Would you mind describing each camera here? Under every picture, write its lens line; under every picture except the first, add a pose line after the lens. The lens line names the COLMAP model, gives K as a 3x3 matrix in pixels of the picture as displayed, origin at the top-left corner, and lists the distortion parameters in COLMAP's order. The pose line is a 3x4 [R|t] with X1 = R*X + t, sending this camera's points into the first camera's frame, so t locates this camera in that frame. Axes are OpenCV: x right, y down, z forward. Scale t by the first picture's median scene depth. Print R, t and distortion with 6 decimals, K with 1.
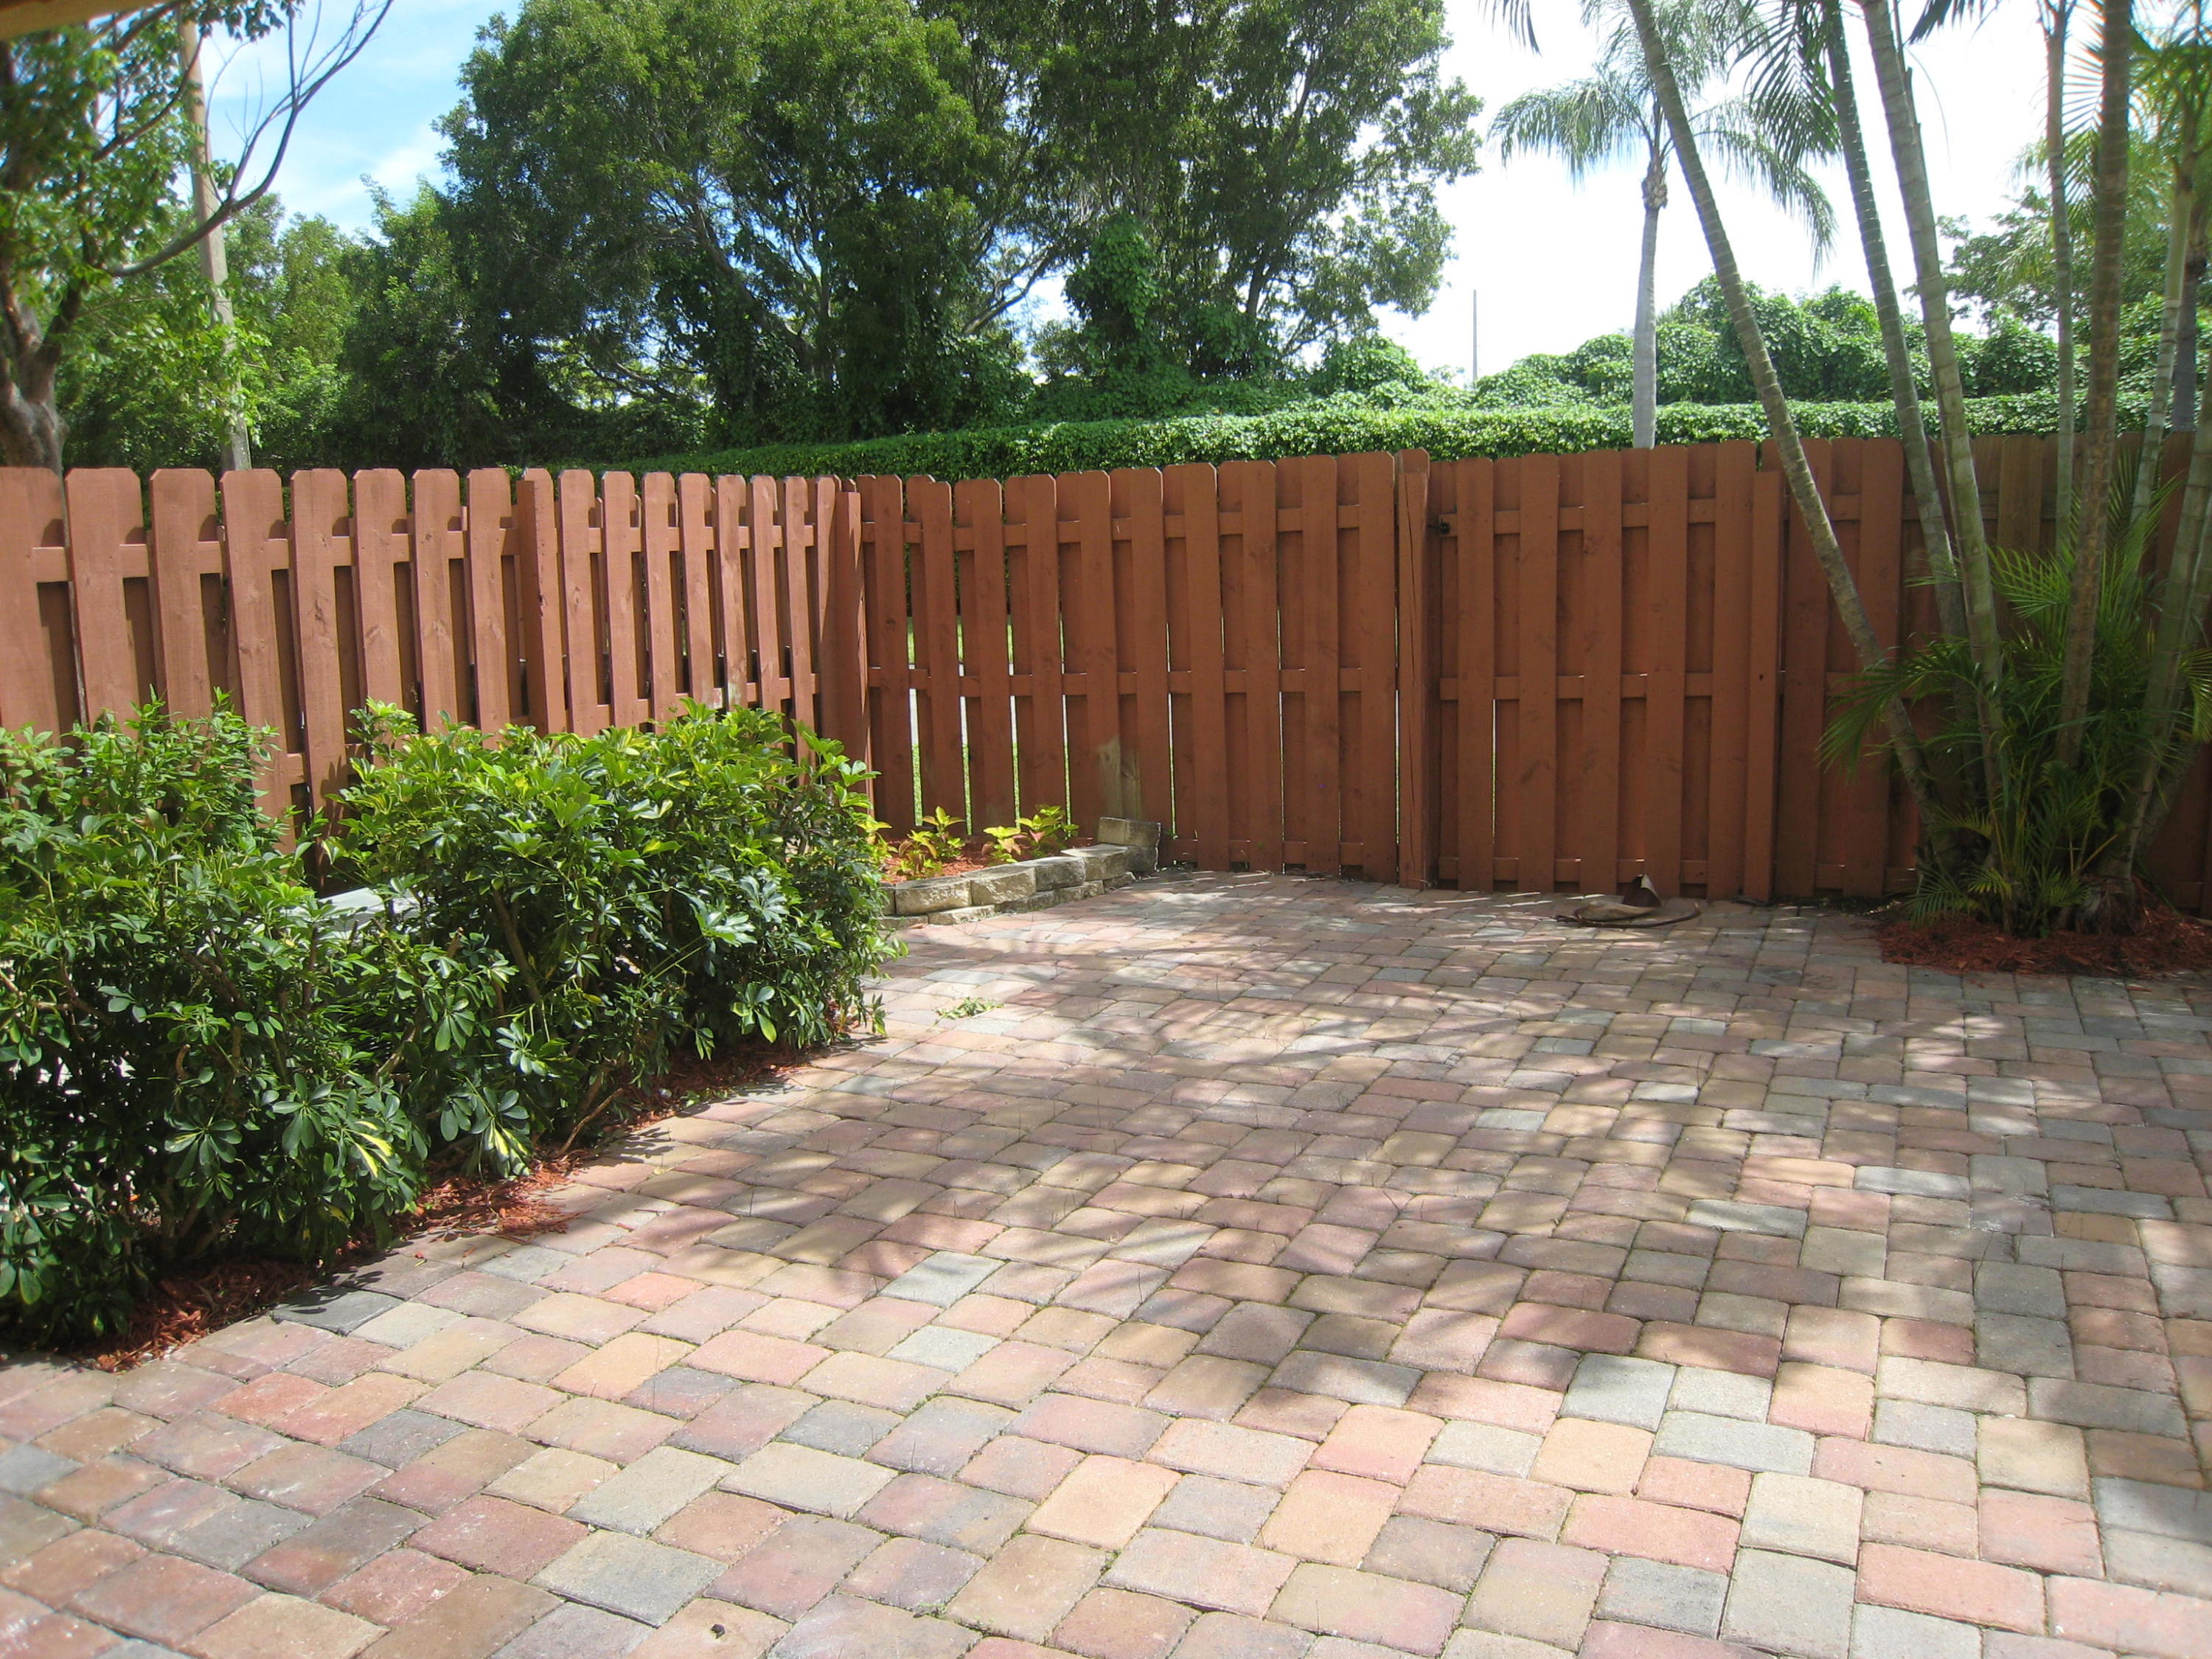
lens RADIAL K [[1818.2, 0, 1105.6], [0, 1818.2, 853.0], [0, 0, 1]] dist [-0.161907, 0.108612]
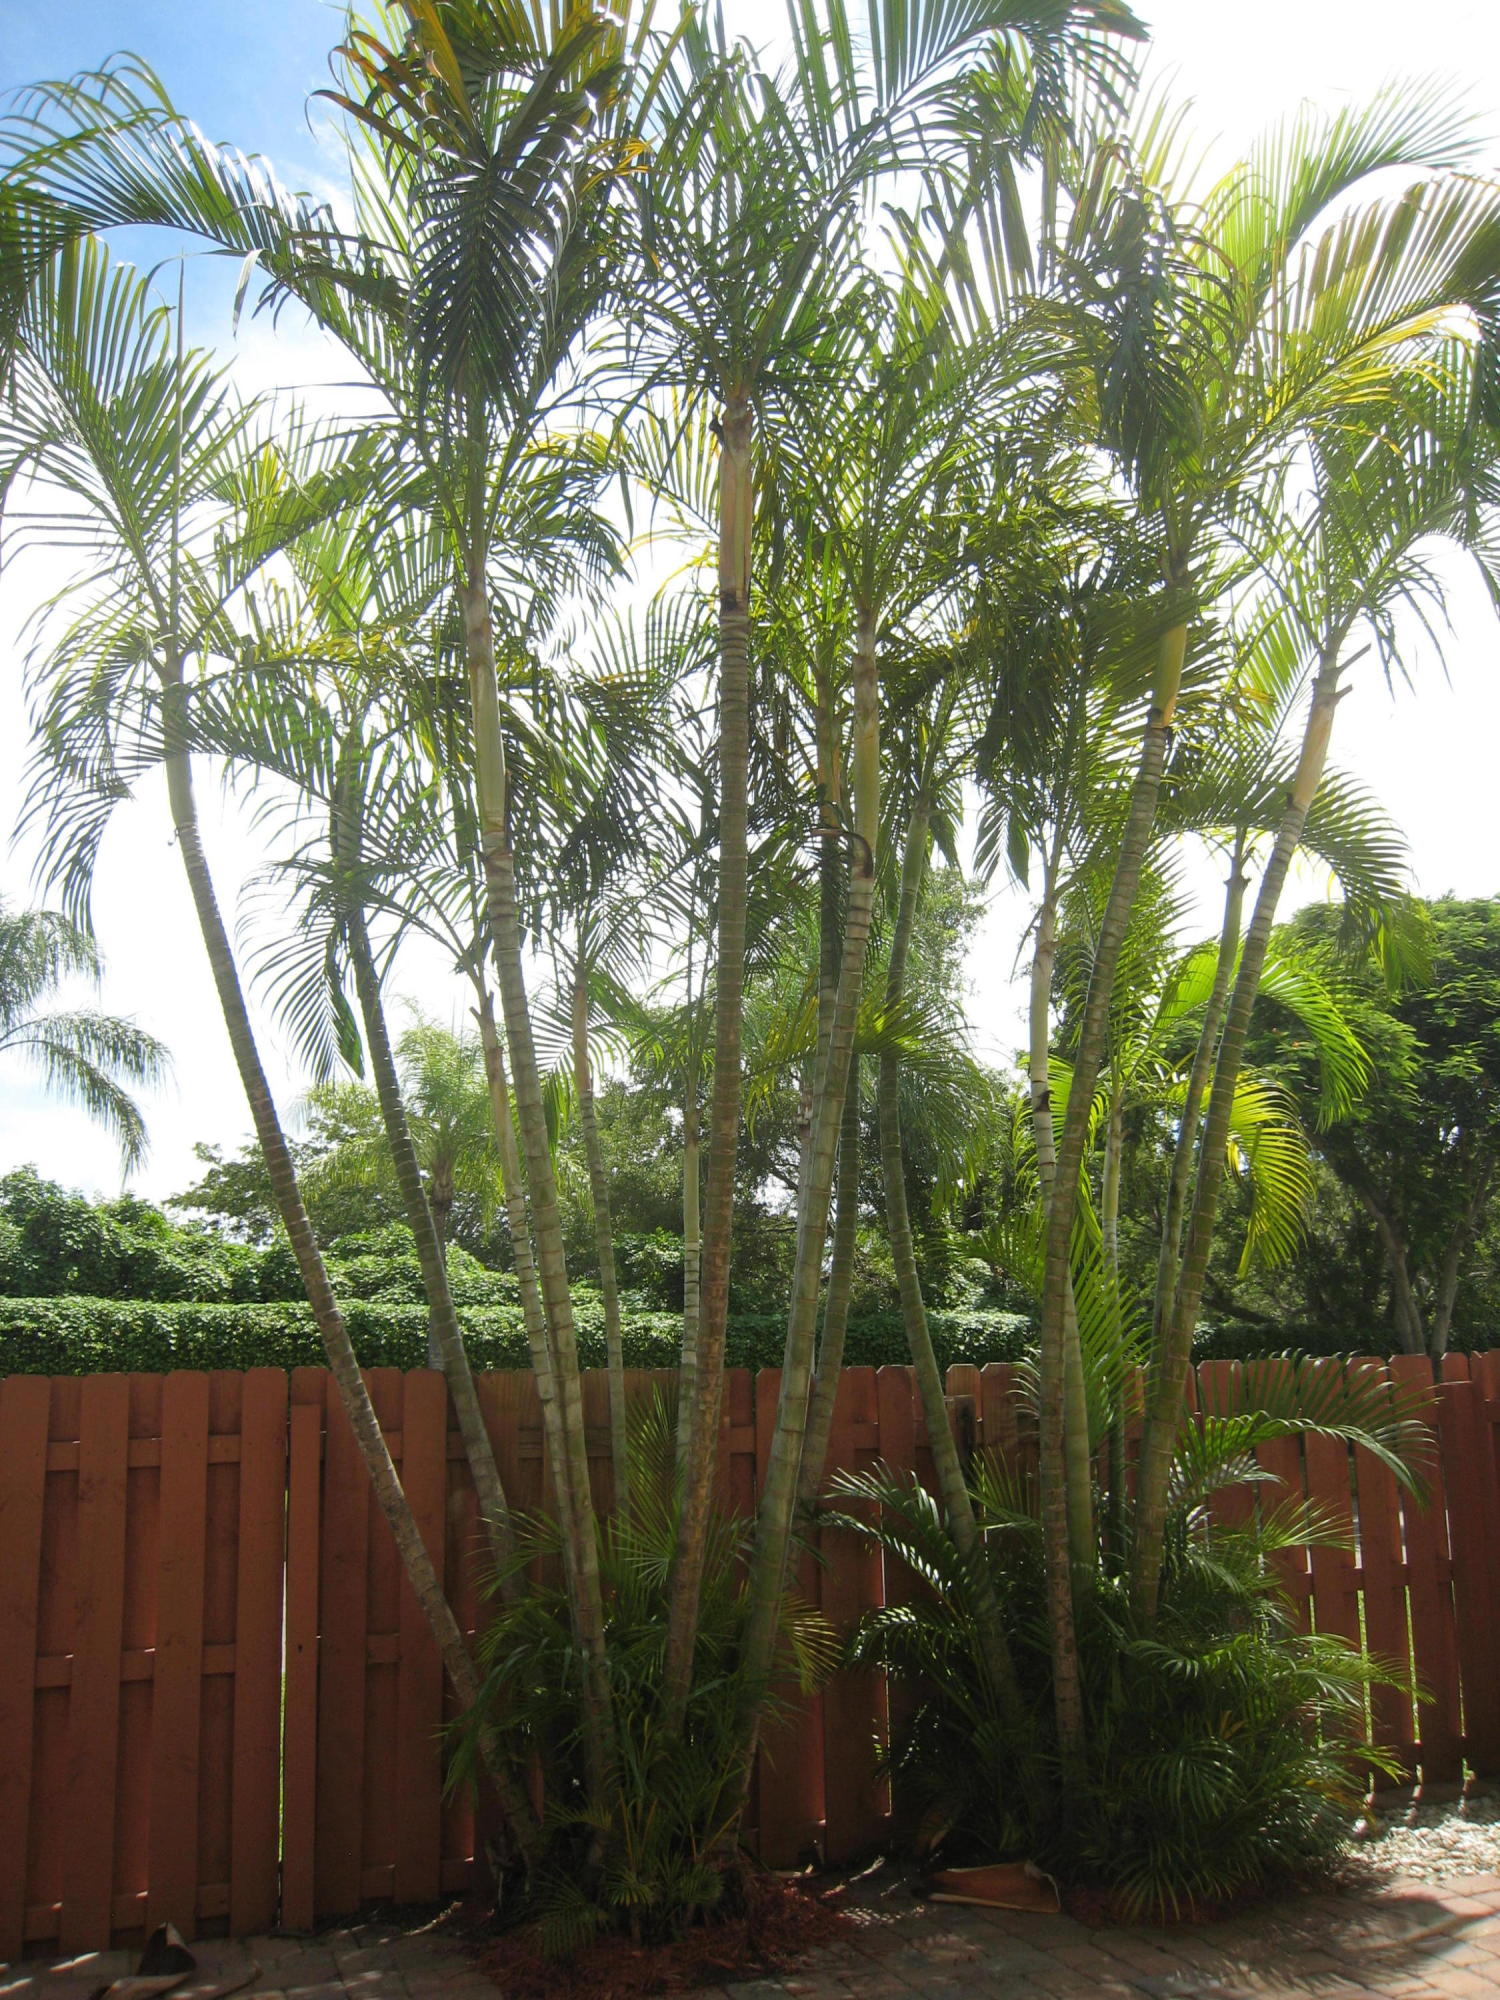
lens RADIAL K [[1644.0, 0, 746.7], [0, 1644.0, 1019.3], [0, 0, 1]] dist [-0.161907, 0.108612]
pose [[0.707748, 0.175064, 0.684431, -0.070312], [0.120020, 0.924932, -0.360688, -0.106765], [-0.696196, 0.337422, 0.633607, 0.379089]]
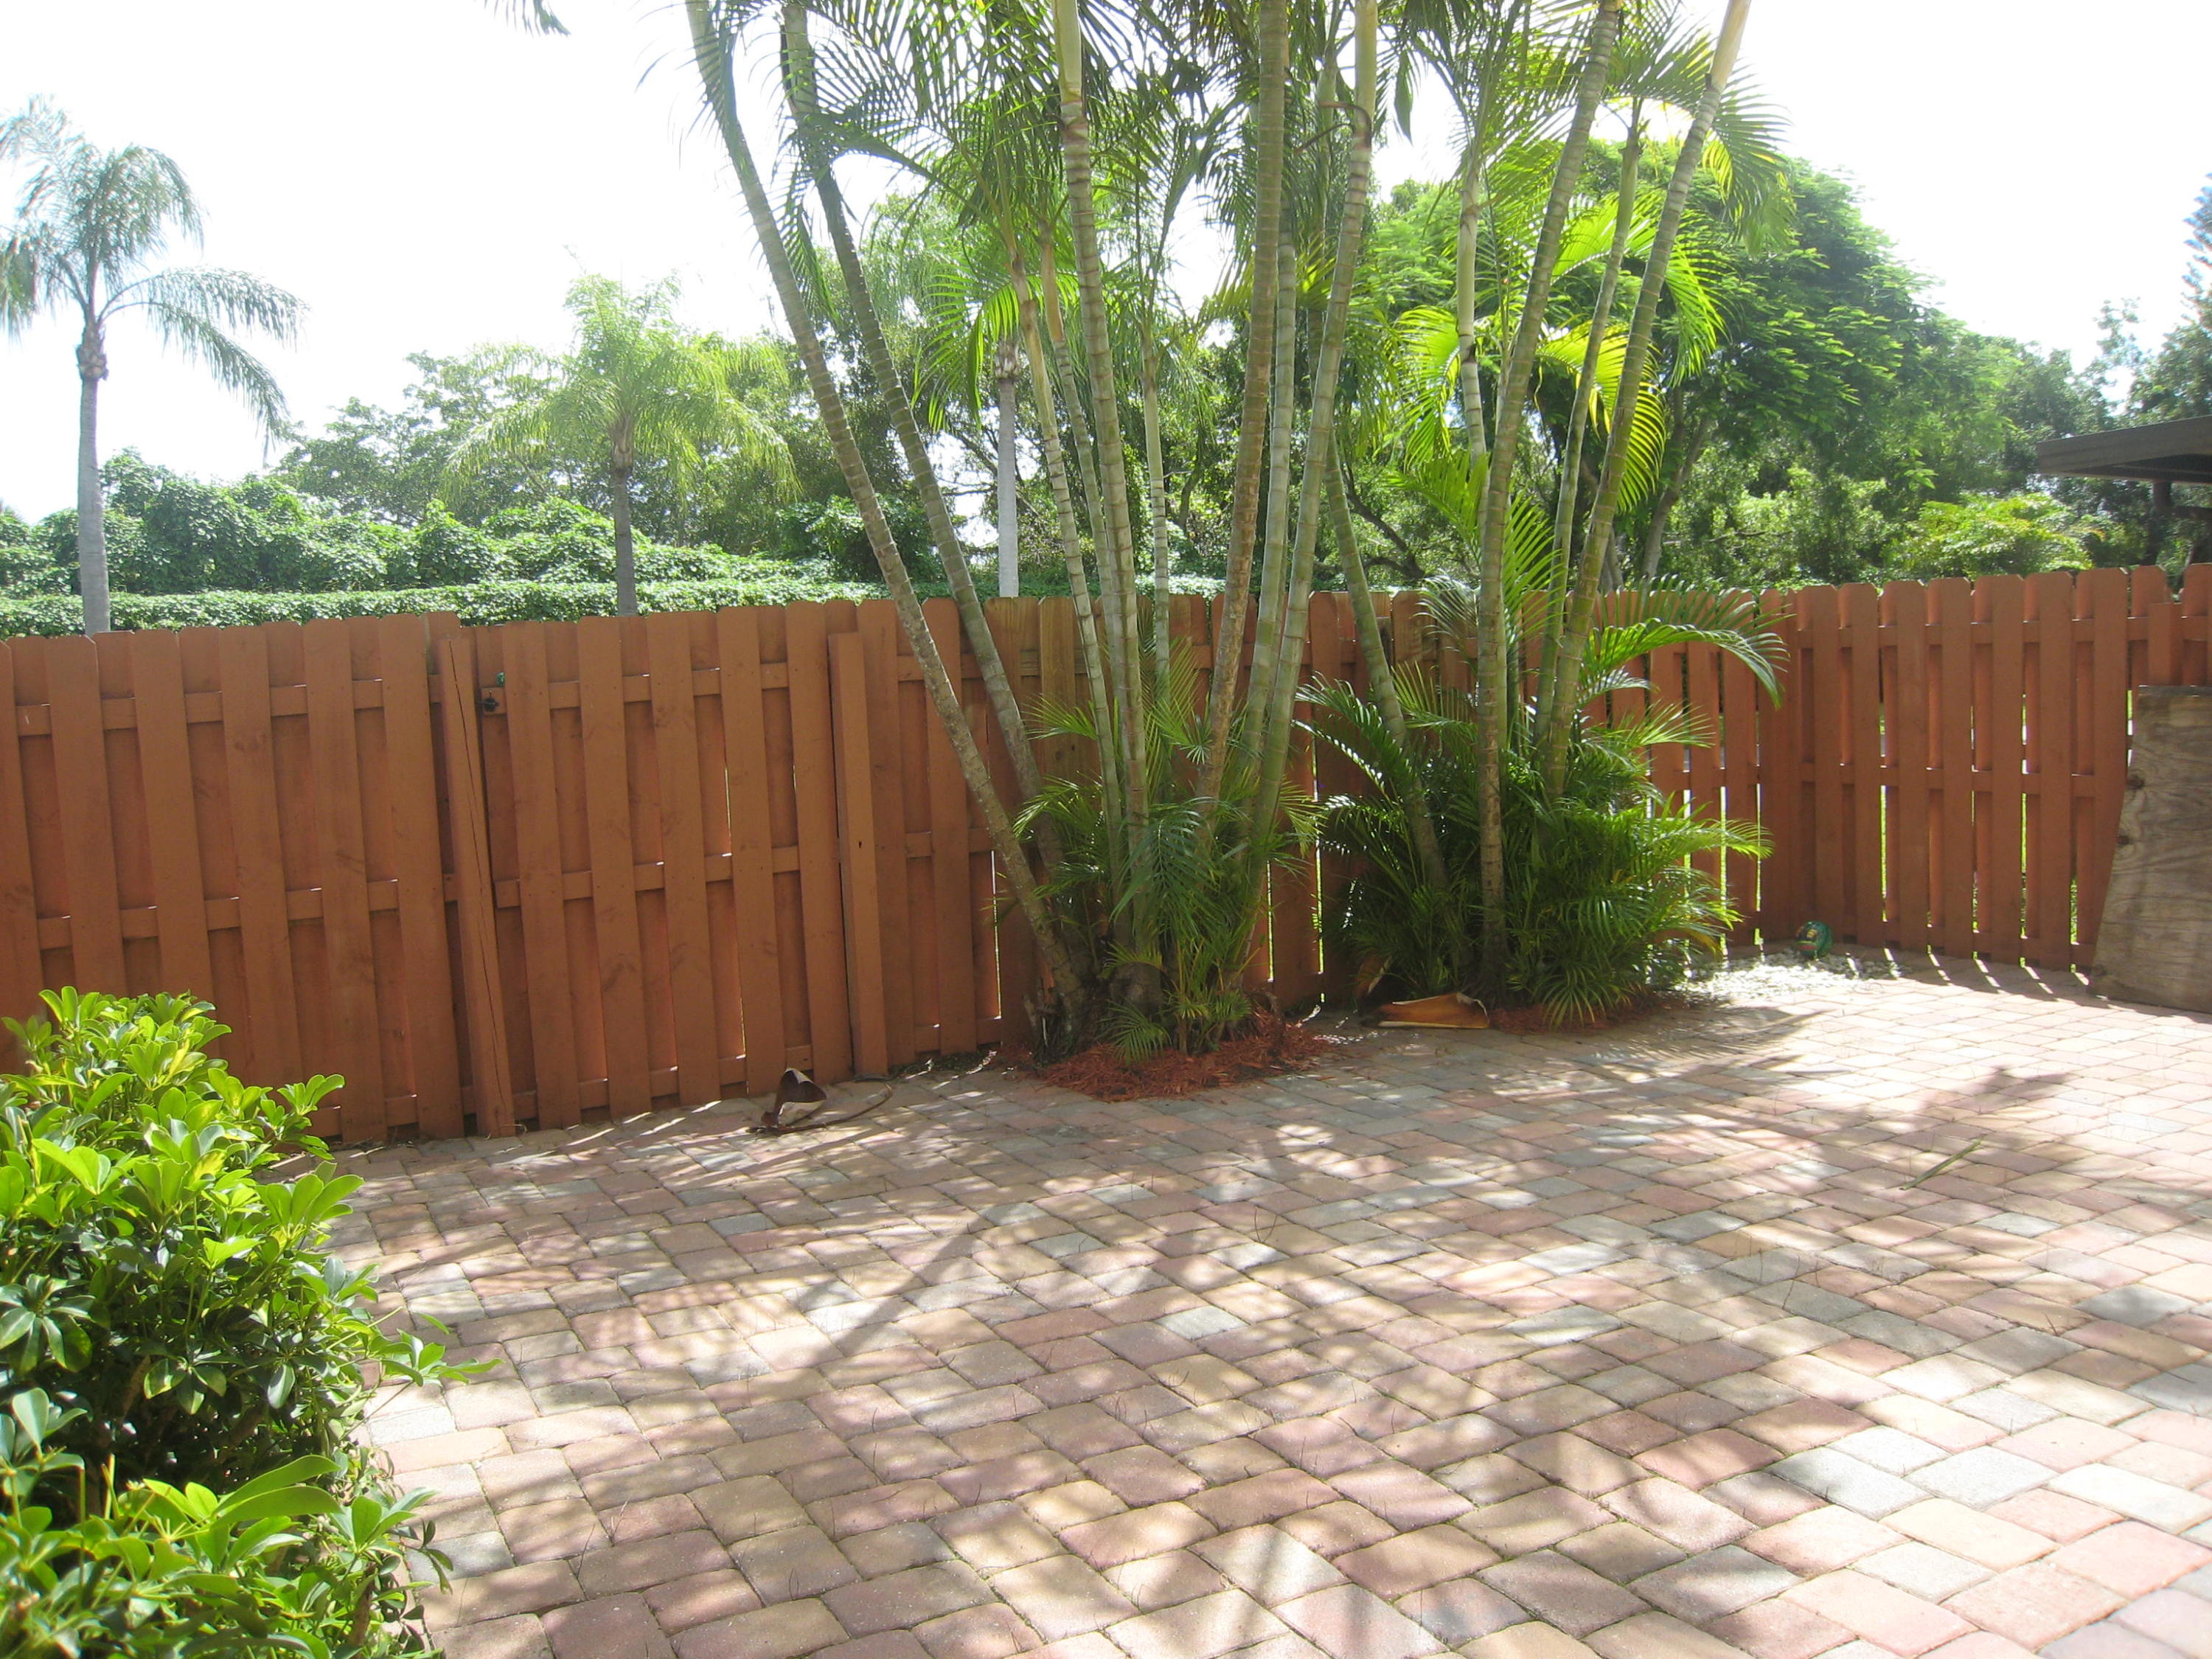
lens RADIAL K [[1818.2, 0, 1107.0], [0, 1818.2, 841.9], [0, 0, 1]] dist [-0.161907, 0.108612]
pose [[0.603101, -0.071134, 0.794487, -0.460123], [0.164388, 0.985719, -0.036533, -0.058594], [-0.780542, 0.152637, 0.606181, 0.415039]]
